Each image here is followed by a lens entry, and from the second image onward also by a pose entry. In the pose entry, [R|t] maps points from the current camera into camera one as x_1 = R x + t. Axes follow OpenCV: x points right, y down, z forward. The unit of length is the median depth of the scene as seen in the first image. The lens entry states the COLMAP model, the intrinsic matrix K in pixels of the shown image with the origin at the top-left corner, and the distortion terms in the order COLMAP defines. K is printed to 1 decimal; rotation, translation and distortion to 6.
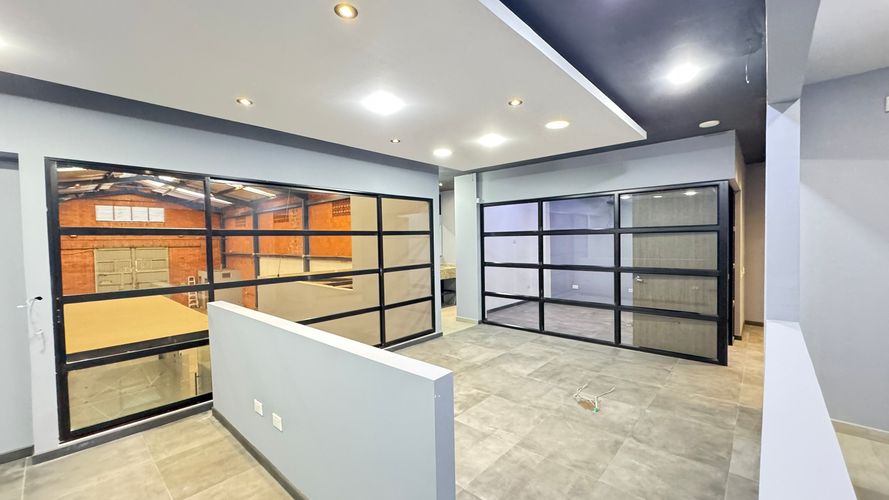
lens RADIAL K [[352.8, 0, 444.6], [0, 352.8, 250.8], [0, 0, 1]] dist [-0.004885, 0.000906]
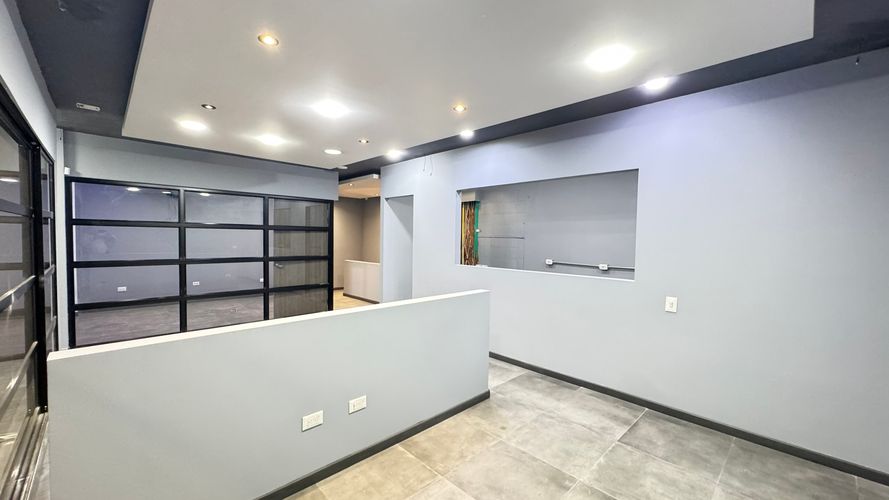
lens RADIAL K [[352.8, 0, 444.6], [0, 352.8, 250.8], [0, 0, 1]] dist [-0.004885, 0.000906]
pose [[0.067249, -0.020071, 0.997534, -0.680788], [0.010474, 0.999757, 0.019410, 0.006921], [-0.997681, 0.009143, 0.067443, 0.305105]]
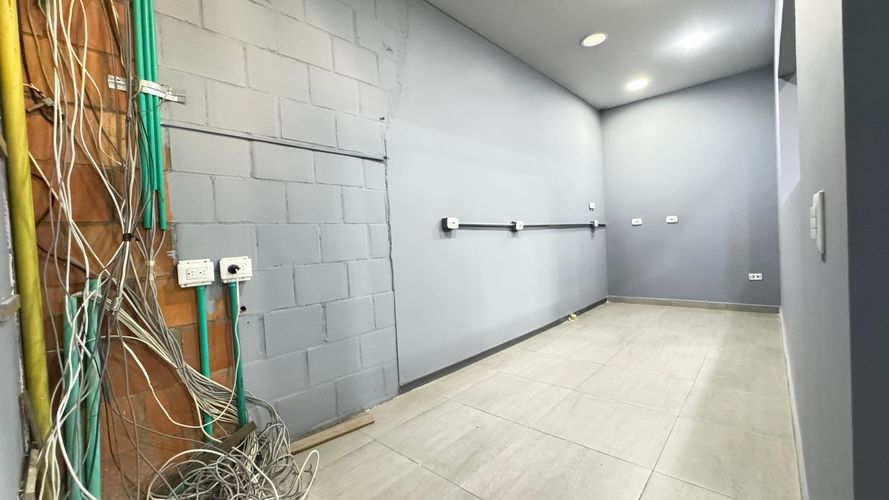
lens RADIAL K [[352.8, 0, 444.6], [0, 352.8, 250.8], [0, 0, 1]] dist [-0.004885, 0.000906]
pose [[-0.997620, 0.068711, 0.005752, 0.571080], [0.068904, 0.996540, 0.046474, 0.088455], [-0.002539, 0.046760, -0.998903, 0.561692]]
